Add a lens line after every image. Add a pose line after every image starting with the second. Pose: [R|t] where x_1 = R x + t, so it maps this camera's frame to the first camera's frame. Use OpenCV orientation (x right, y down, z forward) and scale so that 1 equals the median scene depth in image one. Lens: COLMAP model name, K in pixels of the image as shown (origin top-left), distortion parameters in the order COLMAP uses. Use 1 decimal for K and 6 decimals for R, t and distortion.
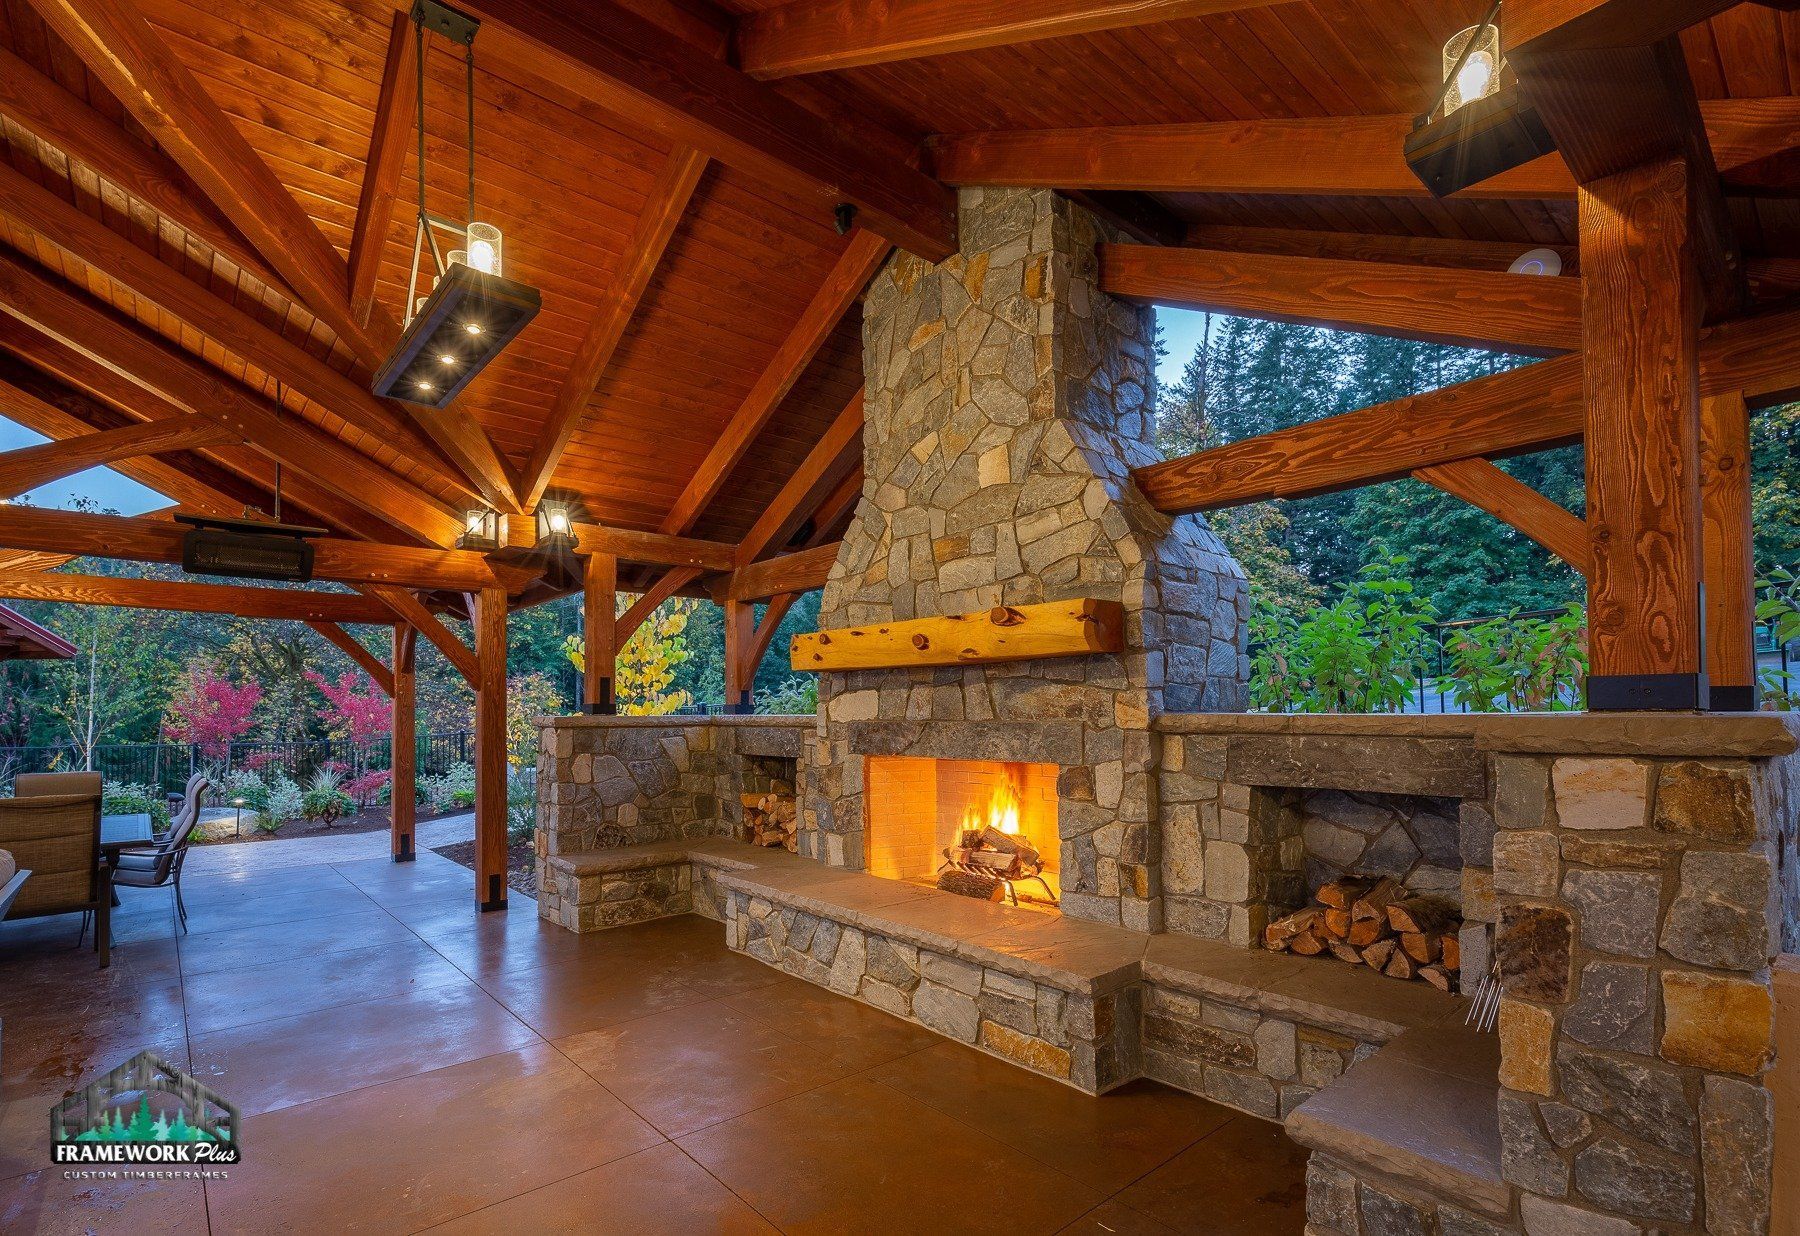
lens RADIAL K [[848.3, 0, 916.7], [0, 848.3, 702.0], [0, 0, 1]] dist [0.015804, -0.000206]
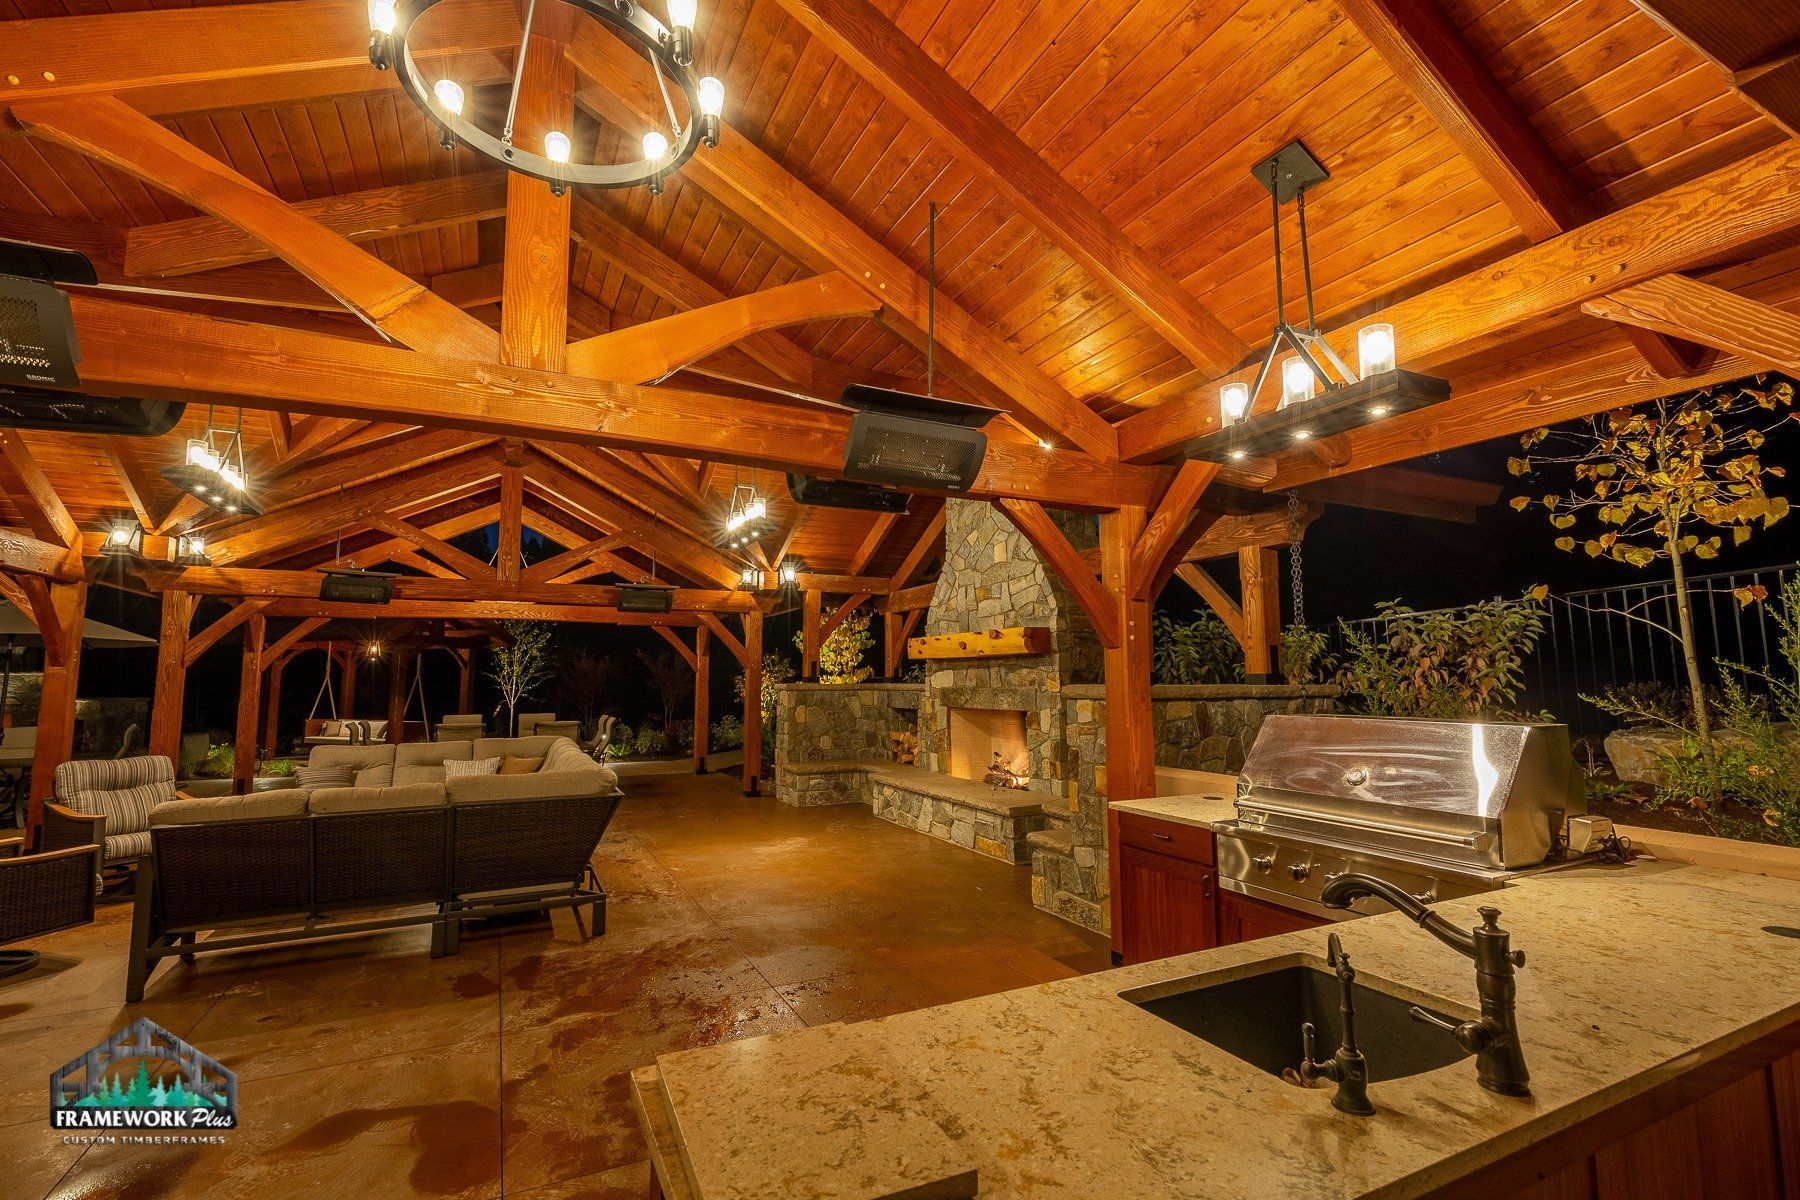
lens RADIAL K [[803.0, 0, 903.0], [0, 803.0, 601.6], [0, 0, 1]] dist [0.005750, -0.001500]
pose [[0.963394, -0.024411, -0.266977, 0.289508], [0.001902, 0.996443, -0.084243, -0.014471], [0.268084, 0.080652, 0.960014, -0.619830]]
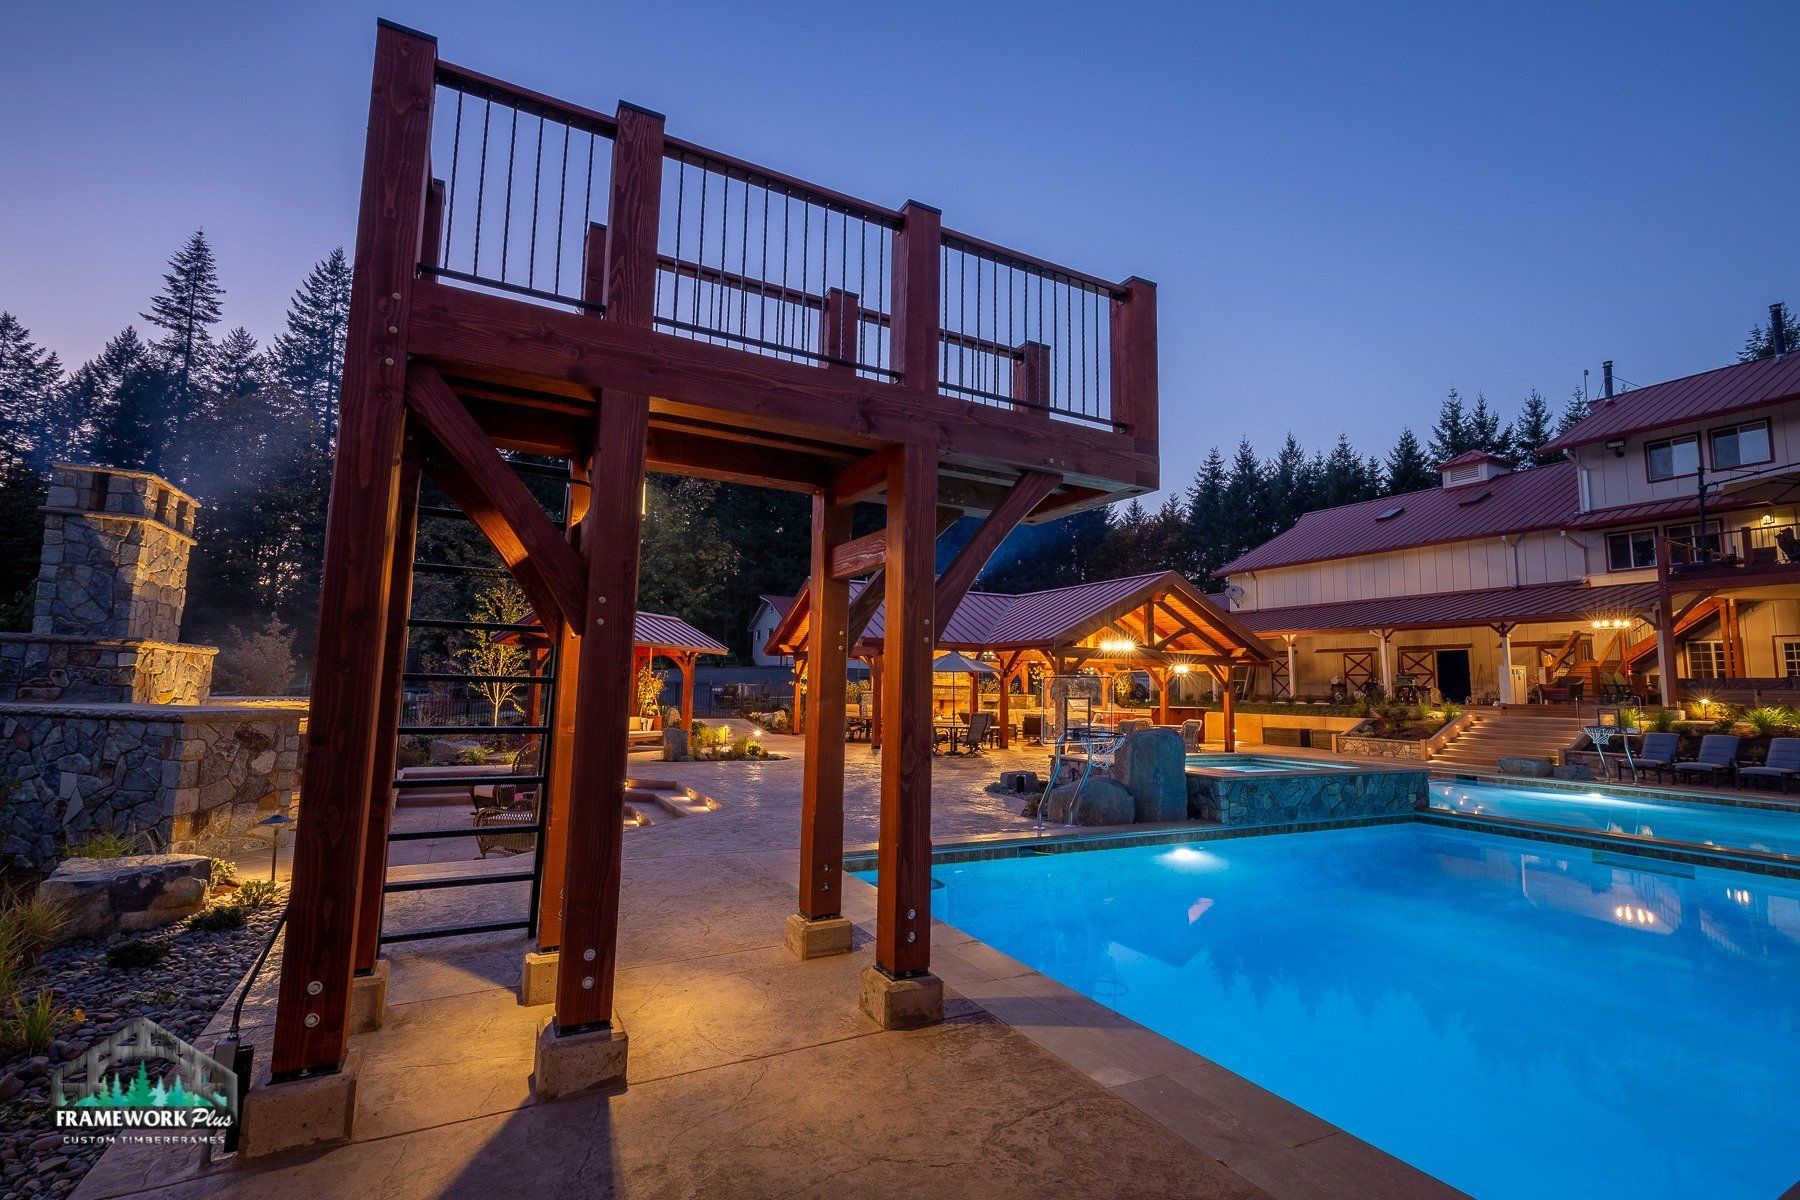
lens RADIAL K [[803.0, 0, 903.0], [0, 803.0, 601.6], [0, 0, 1]] dist [0.005750, -0.001500]
pose [[0.249585, 0.121722, 0.960672, -5.450381], [-0.040911, 0.992508, -0.115127, 0.036487], [-0.967488, -0.010568, 0.252695, -0.297417]]
